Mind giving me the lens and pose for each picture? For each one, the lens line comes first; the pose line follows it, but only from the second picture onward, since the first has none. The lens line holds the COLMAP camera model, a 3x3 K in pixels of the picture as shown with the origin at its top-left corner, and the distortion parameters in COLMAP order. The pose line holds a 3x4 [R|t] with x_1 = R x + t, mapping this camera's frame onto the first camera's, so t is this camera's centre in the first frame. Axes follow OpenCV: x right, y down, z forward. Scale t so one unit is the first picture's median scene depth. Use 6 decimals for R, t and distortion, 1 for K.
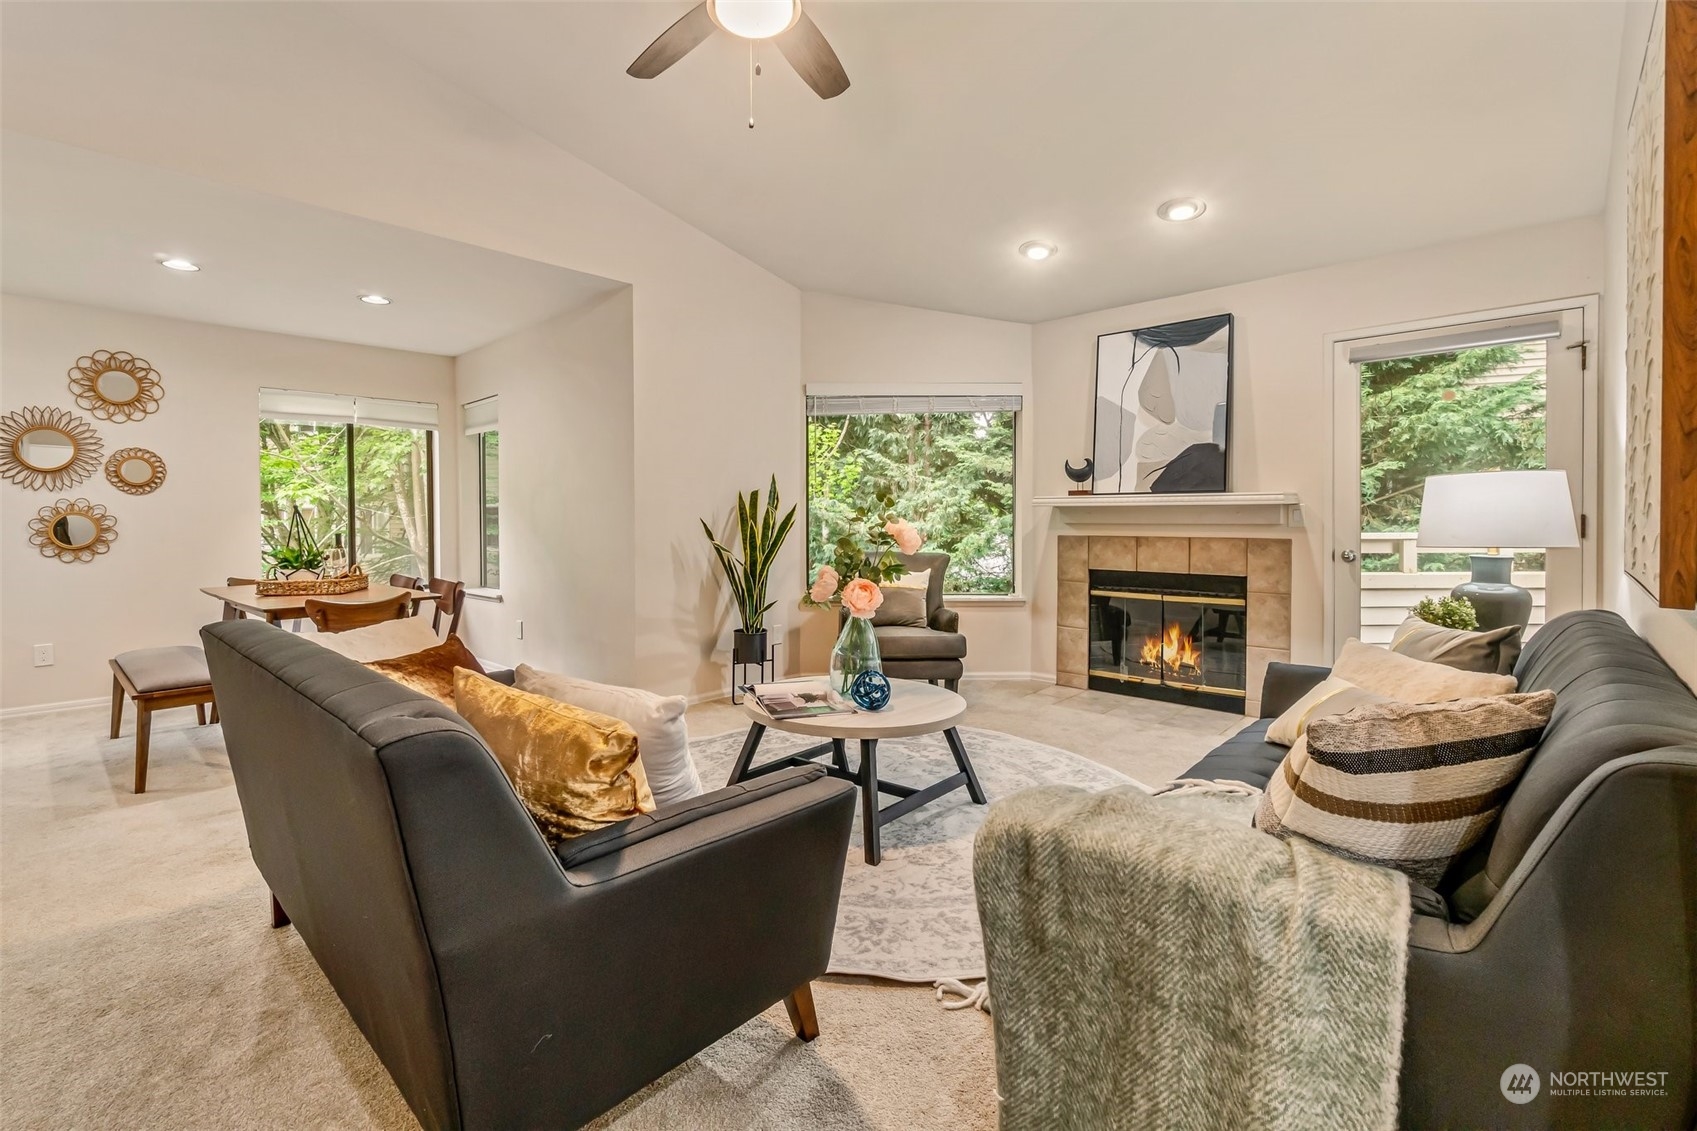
lens RADIAL K [[760.4, 0, 808.9], [0, 760.4, 530.4], [0, 0, 1]] dist [-0.000182, 0.000017]
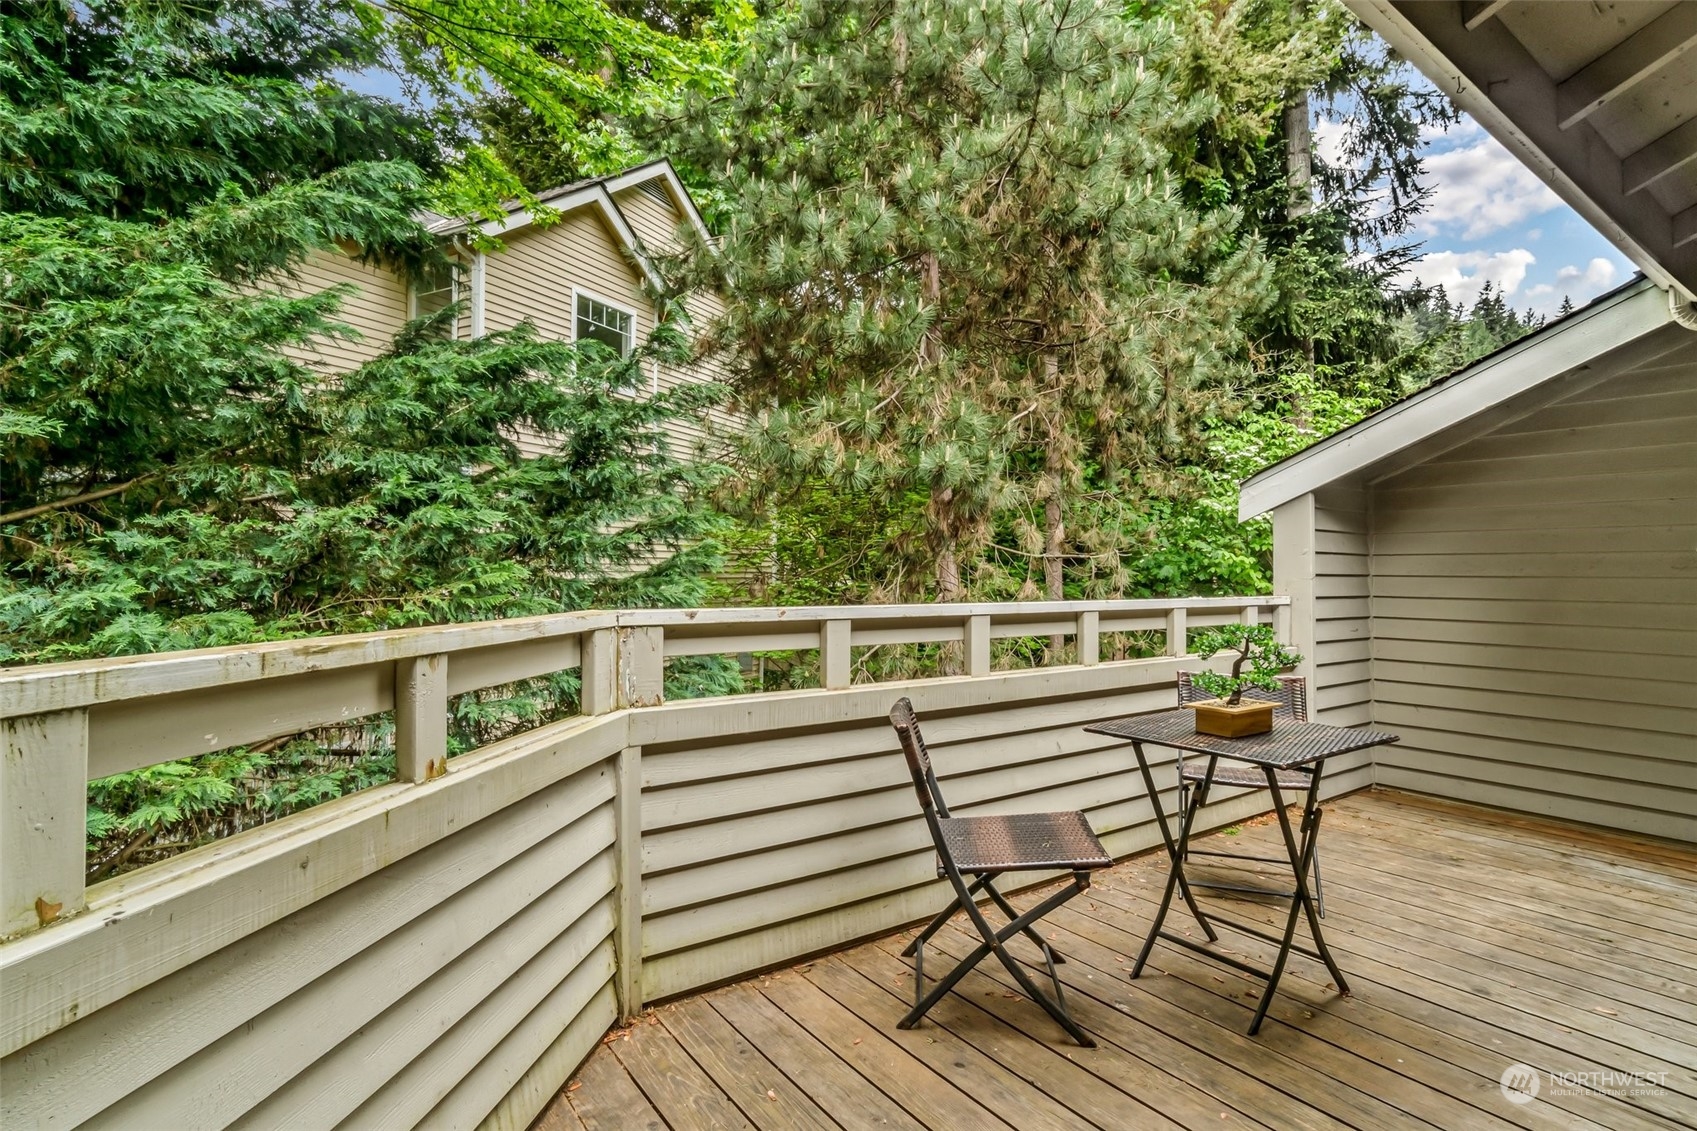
lens RADIAL K [[833.0, 0, 846.2], [0, 833.0, 567.7], [0, 0, 1]] dist [-0.000997, -0.000248]
pose [[0.166949, 0.016622, 0.985825, 0.684825], [0.004027, 0.999838, -0.017540, -0.011574], [-0.985957, 0.006899, 0.166855, 0.846937]]
